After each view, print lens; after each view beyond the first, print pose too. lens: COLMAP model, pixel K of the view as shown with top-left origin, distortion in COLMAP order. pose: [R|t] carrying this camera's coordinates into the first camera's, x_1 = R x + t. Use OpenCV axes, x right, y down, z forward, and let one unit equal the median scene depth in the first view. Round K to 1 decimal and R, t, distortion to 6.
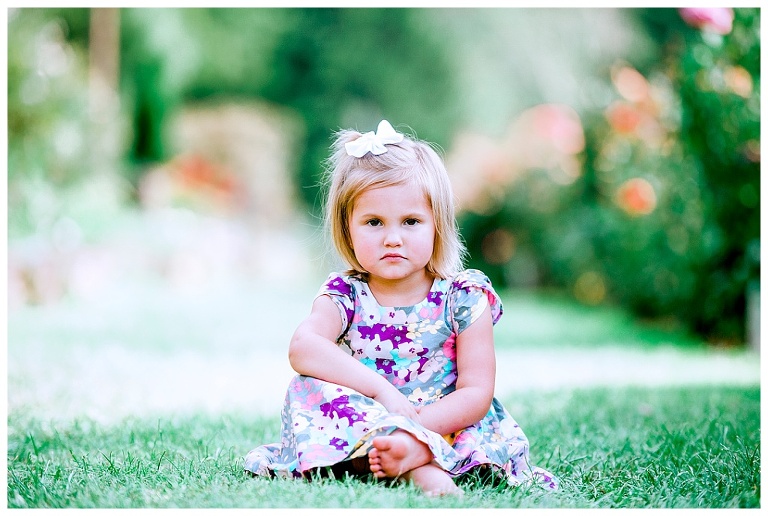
lens RADIAL K [[4075.8, 0, 384.0], [0, 4075.8, 258.0], [0, 0, 1]] dist [0.406502, -421.411546]
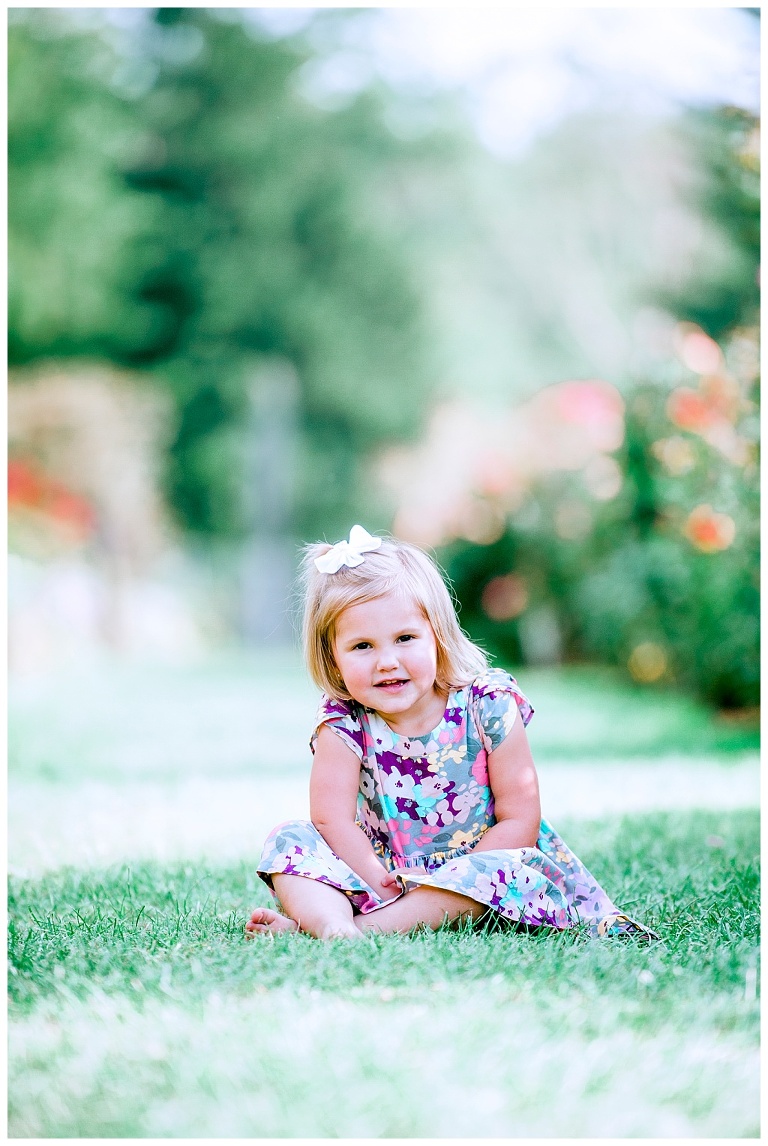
lens RADIAL K [[6621.6, 0, 384.0], [0, 6621.6, 573.0], [0, 0, 1]] dist [-7.690552, 6.674418]
pose [[0.999700, -0.021942, 0.010892, -0.015032], [0.021989, 0.999749, -0.004205, -0.013545], [-0.010797, 0.004443, 0.999932, -0.312040]]
